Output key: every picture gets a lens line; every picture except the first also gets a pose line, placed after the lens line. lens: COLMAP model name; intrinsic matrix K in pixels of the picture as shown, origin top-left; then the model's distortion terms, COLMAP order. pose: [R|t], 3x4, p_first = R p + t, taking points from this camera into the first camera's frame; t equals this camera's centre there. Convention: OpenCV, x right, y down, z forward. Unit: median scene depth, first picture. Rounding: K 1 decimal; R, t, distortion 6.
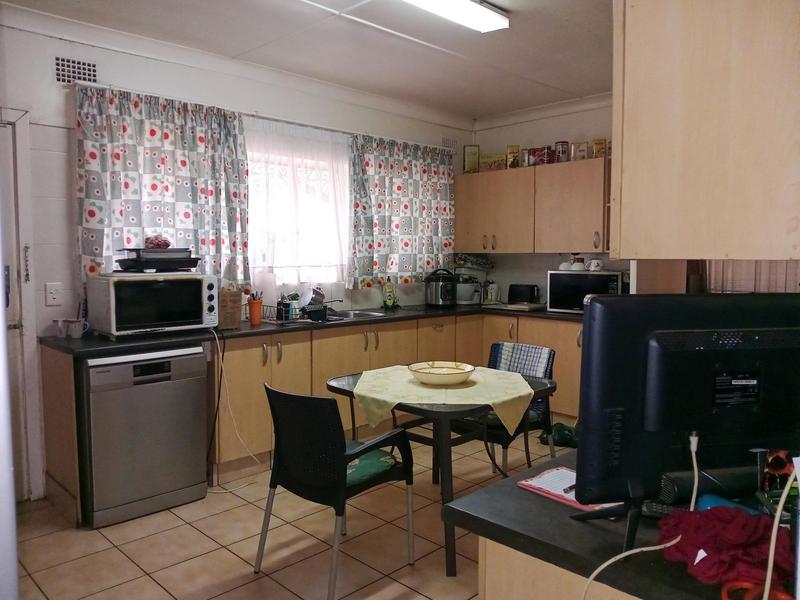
lens RADIAL K [[615.9, 0, 400.1], [0, 615.9, 298.7], [0, 0, 1]] dist [0.069591, -0.128035]
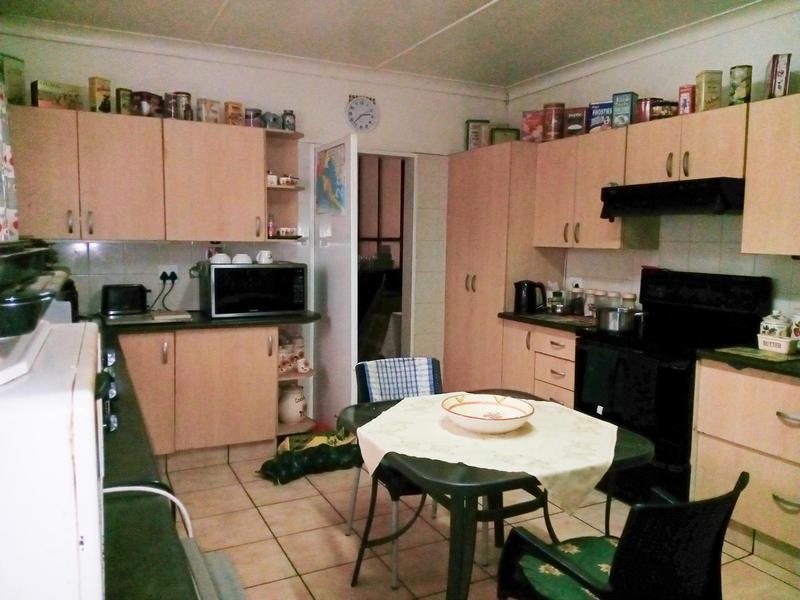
lens RADIAL K [[615.9, 0, 397.6], [0, 615.9, 295.7], [0, 0, 1]] dist [0.069591, -0.128035]
pose [[0.310505, -0.081968, 0.947031, -0.410590], [0.057743, 0.996062, 0.067279, -0.044866], [-0.948816, 0.033794, 0.314015, 0.544767]]
